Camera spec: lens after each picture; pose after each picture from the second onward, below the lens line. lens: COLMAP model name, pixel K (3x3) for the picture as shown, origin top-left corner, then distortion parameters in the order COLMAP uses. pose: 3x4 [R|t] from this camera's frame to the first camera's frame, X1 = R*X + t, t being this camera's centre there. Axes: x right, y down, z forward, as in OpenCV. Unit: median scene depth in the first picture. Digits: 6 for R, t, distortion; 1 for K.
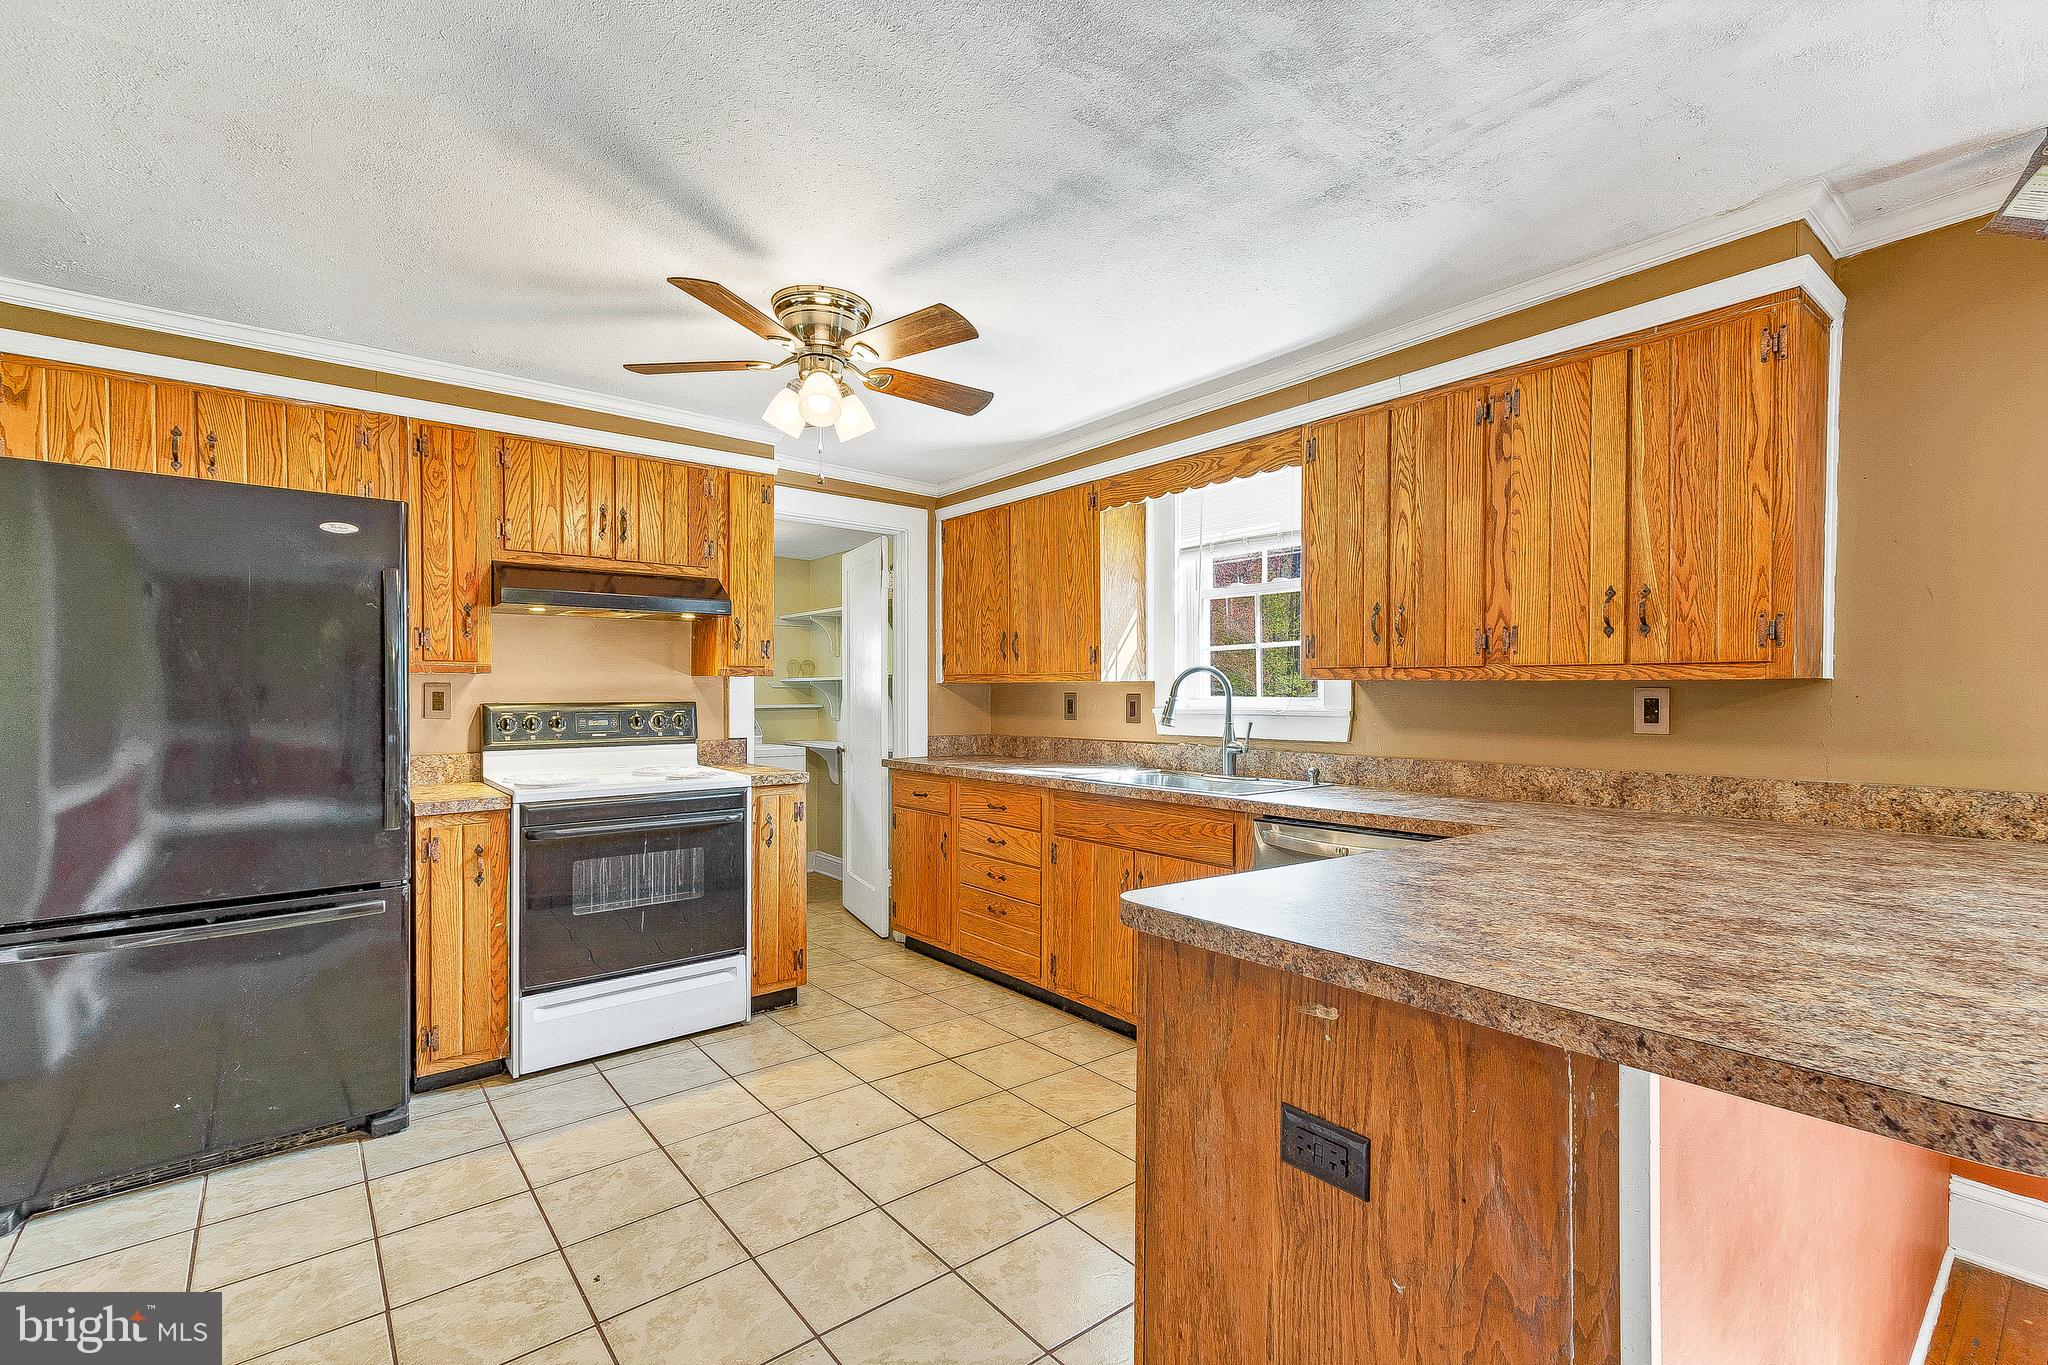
lens RADIAL K [[922.8, 0, 1003.2], [0, 922.8, 705.2], [0, 0, 1]] dist [0.010131, 0.000023]
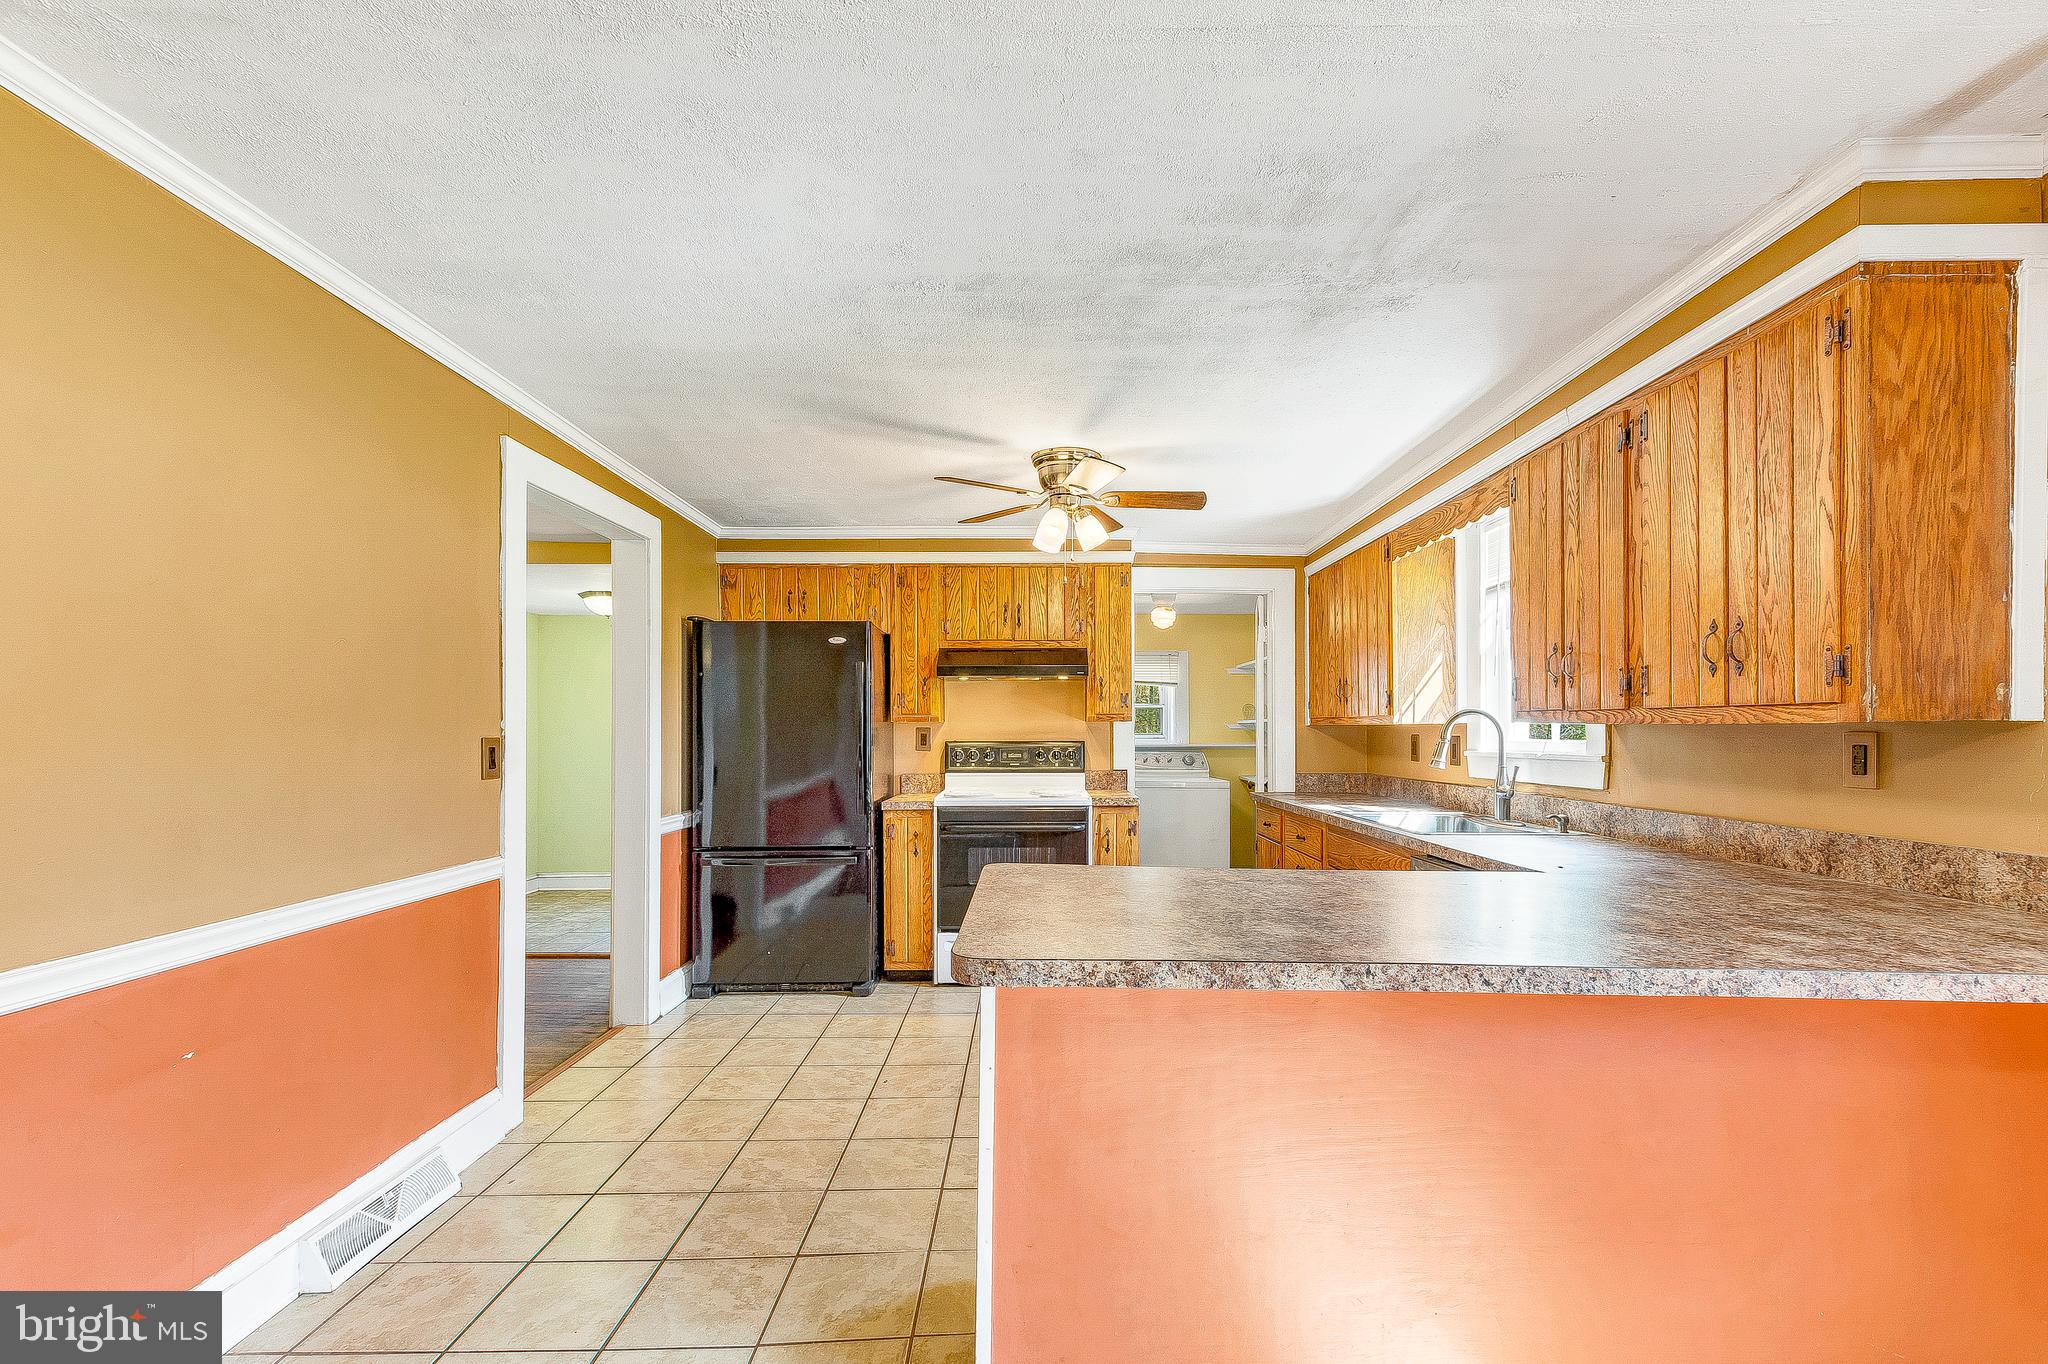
lens RADIAL K [[902.6, 0, 1040.3], [0, 902.6, 723.4], [0, 0, 1]] dist [0.002537, 0.000283]
pose [[0.788864, -0.005610, -0.614542, 0.486906], [-0.007952, 0.999781, -0.019333, -0.003955], [0.614516, 0.020138, 0.788647, -0.069185]]
